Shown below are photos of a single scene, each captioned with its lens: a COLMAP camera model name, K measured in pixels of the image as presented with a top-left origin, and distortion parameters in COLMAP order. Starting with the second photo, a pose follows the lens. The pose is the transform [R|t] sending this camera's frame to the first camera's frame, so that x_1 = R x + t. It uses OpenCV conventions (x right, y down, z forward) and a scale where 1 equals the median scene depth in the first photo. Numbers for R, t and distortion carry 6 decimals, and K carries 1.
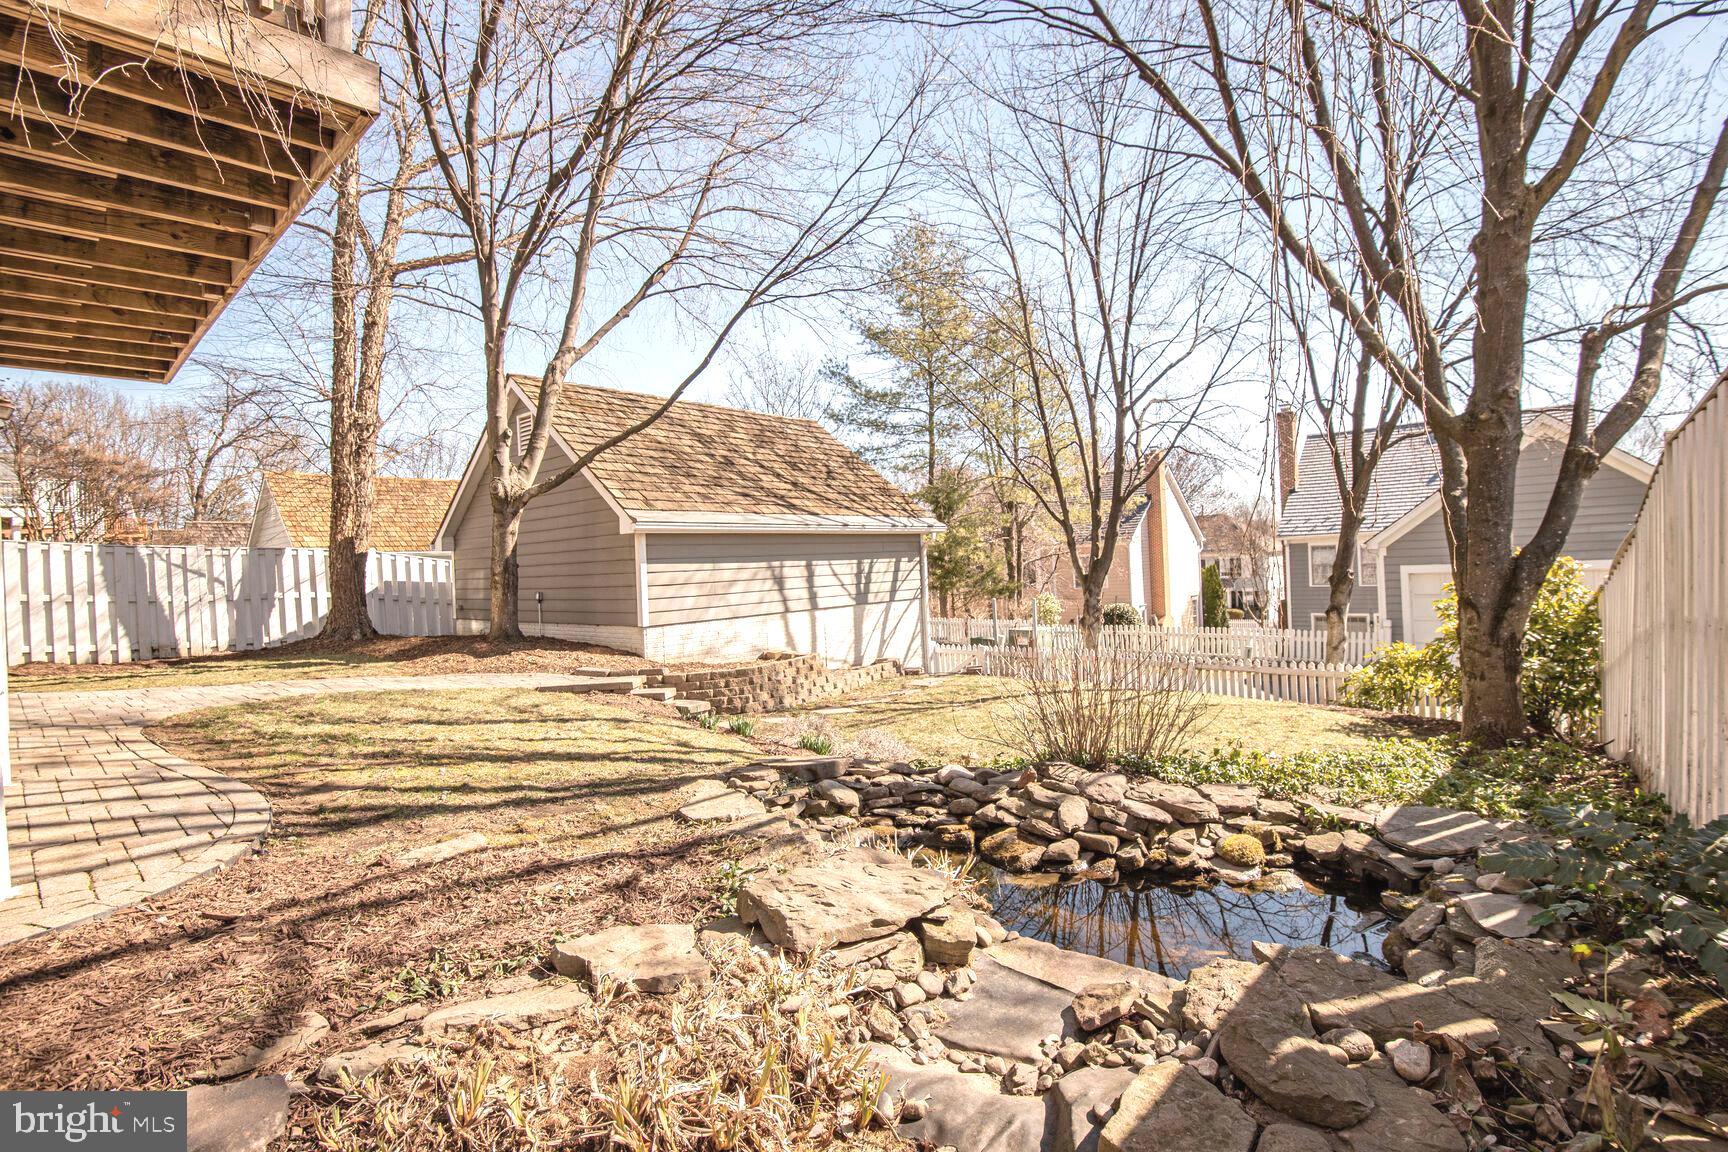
lens RADIAL K [[787.5, 0, 864.2], [0, 787.5, 570.2], [0, 0, 1]] dist [-0.005168, -0.000320]
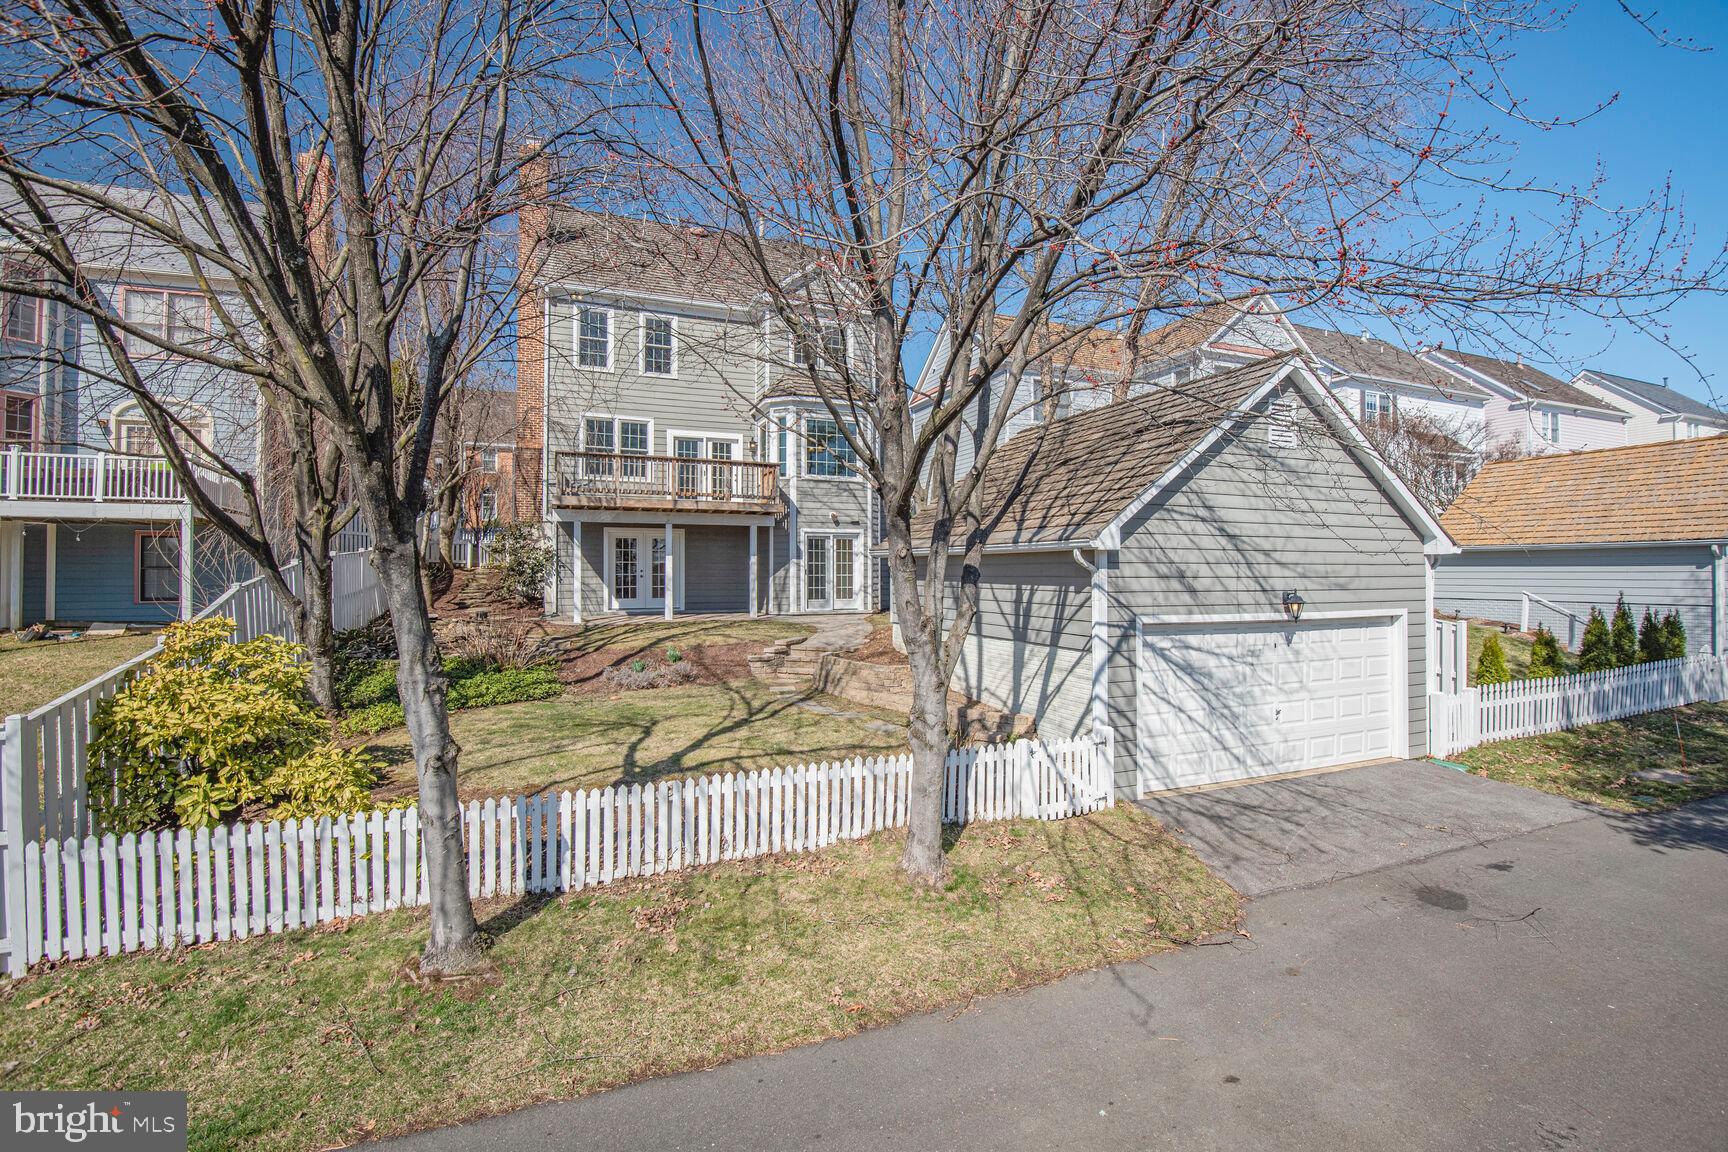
lens RADIAL K [[787.5, 0, 866.3], [0, 787.5, 572.3], [0, 0, 1]] dist [-0.005168, -0.000320]
pose [[0.975098, 0.001437, -0.221768, 0.021742], [-0.005745, 0.999807, -0.018782, -0.011166], [0.221698, 0.019588, 0.974919, 0.221780]]
